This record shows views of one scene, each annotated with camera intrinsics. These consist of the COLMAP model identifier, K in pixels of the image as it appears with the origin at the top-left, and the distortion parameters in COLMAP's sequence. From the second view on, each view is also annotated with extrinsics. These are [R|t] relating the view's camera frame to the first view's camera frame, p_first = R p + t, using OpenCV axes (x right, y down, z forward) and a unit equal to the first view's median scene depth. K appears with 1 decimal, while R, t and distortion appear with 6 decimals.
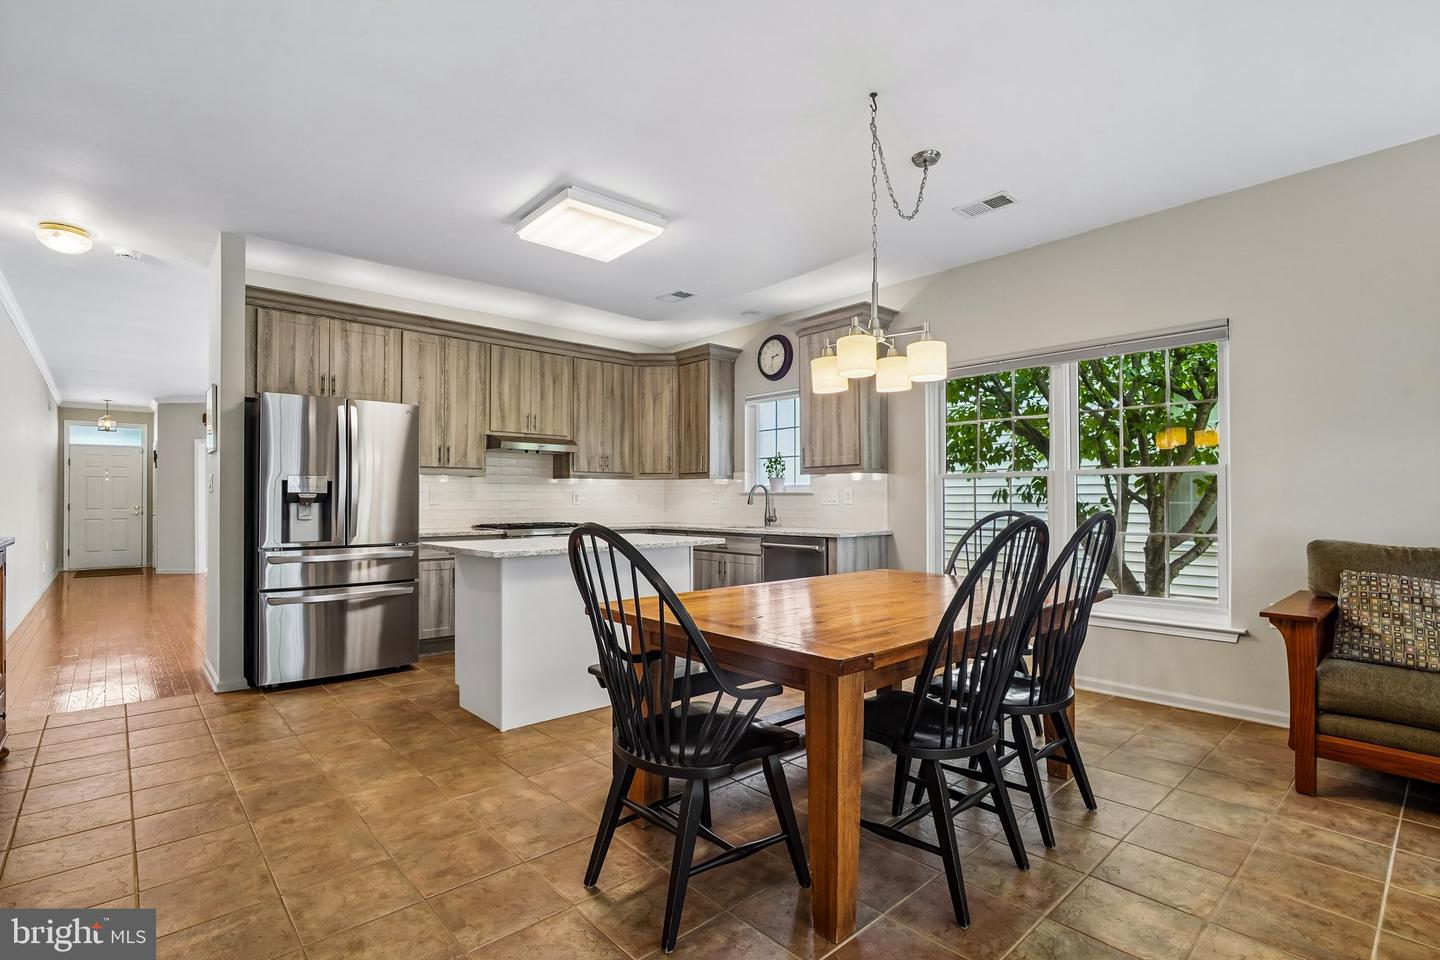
lens RADIAL K [[678.9, 0, 727.0], [0, 678.9, 493.9], [0, 0, 1]] dist [-0.014874, 0.006771]
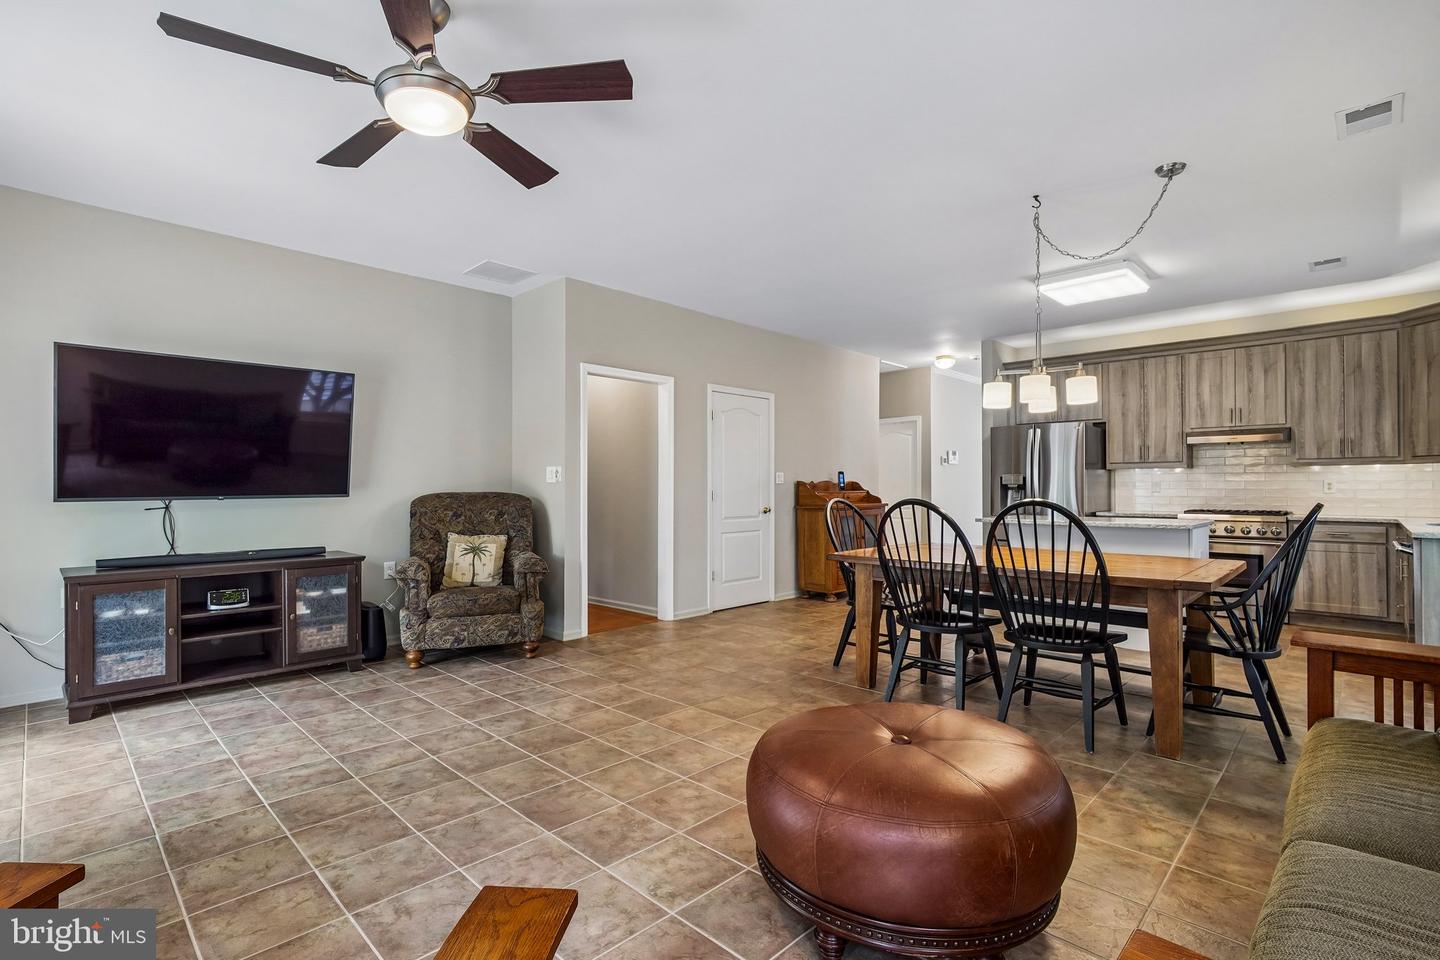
lens RADIAL K [[678.9, 0, 712.4], [0, 678.9, 483.5], [0, 0, 1]] dist [-0.014874, 0.006771]
pose [[0.046813, -0.005310, -0.998890, 0.858828], [0.009731, 0.999941, -0.004859, -0.001644], [0.998856, -0.009493, 0.046862, 0.146220]]
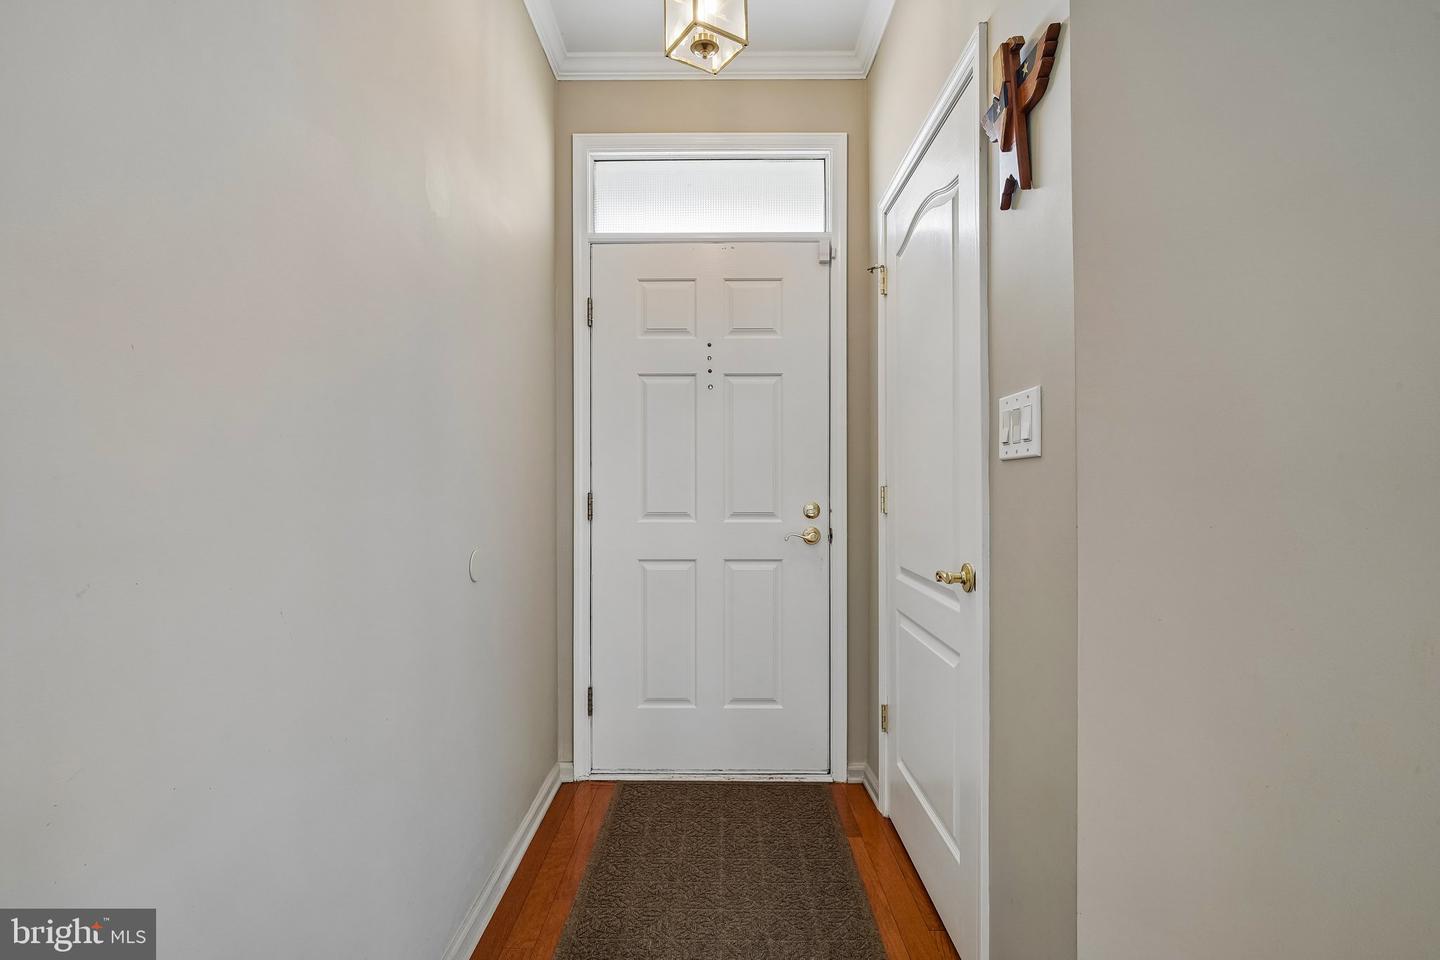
lens RADIAL K [[678.9, 0, 720.0], [0, 678.9, 479.4], [0, 0, 1]] dist [-0.014874, 0.006771]
pose [[0.737773, -0.000932, -0.675049, -1.728131], [0.004628, 0.999983, 0.003677, 0.021485], [0.675034, -0.005837, 0.737764, 1.884599]]
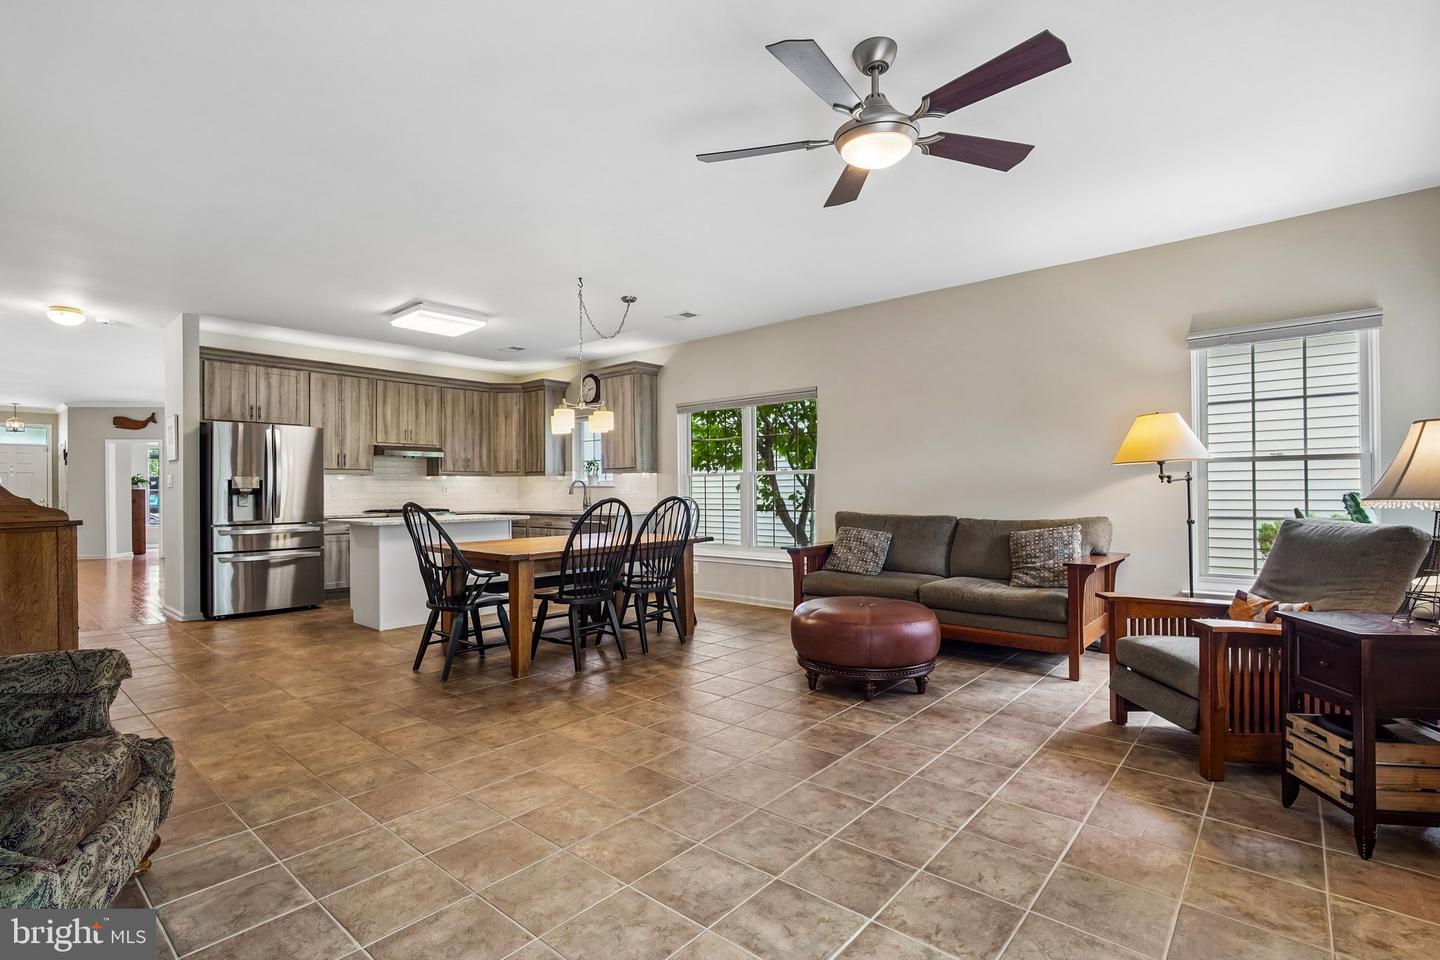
lens RADIAL K [[678.9, 0, 728.7], [0, 678.9, 486.9], [0, 0, 1]] dist [-0.014874, 0.006771]
pose [[0.991924, -0.004147, 0.126765, 0.213079], [0.003674, 0.999985, 0.003959, -0.004936], [-0.126780, -0.003461, 0.991925, -0.522902]]
